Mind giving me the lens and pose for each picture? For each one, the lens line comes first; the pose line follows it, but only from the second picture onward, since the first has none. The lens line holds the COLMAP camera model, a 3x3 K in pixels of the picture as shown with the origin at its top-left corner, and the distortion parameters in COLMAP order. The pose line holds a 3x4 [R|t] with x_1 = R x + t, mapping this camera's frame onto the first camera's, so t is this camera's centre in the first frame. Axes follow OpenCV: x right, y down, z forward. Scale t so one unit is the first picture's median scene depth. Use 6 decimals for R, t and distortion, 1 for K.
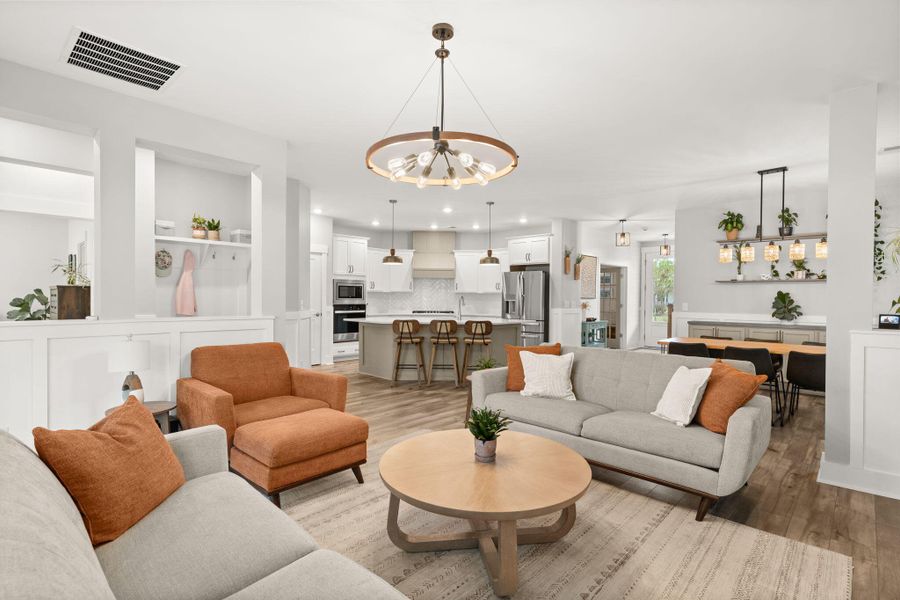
lens RADIAL K [[443.8, 0, 453.2], [0, 443.8, 300.0], [0, 0, 1]] dist [0.032596, 0.000511]
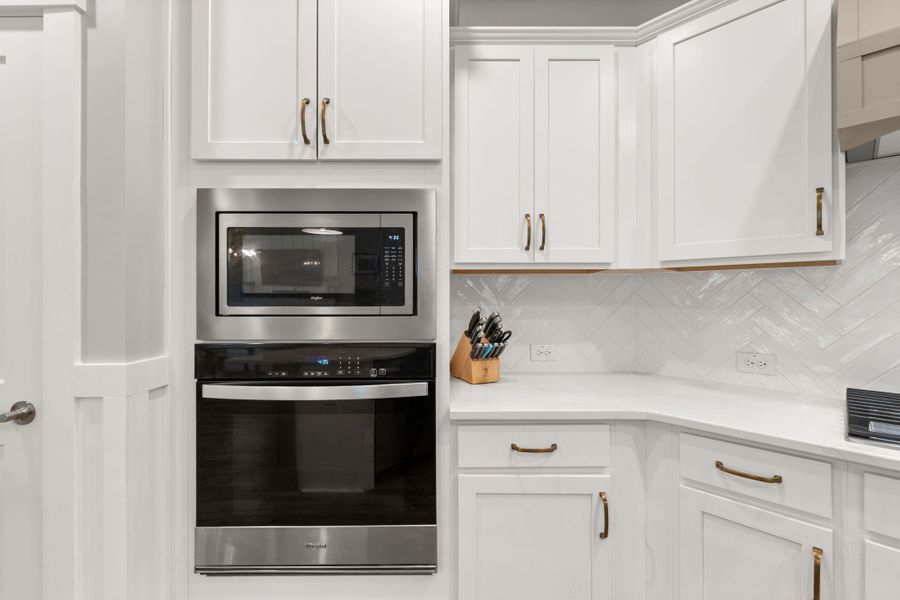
lens RADIAL K [[438.6, 0, 449.6], [0, 438.6, 302.8], [0, 0, 1]] dist [-0.000344, -0.000254]
pose [[0.681439, -0.012334, -0.731771, -0.083783], [0.005685, 0.999917, -0.011560, -0.002812], [0.731853, 0.003717, 0.681452, 0.918653]]
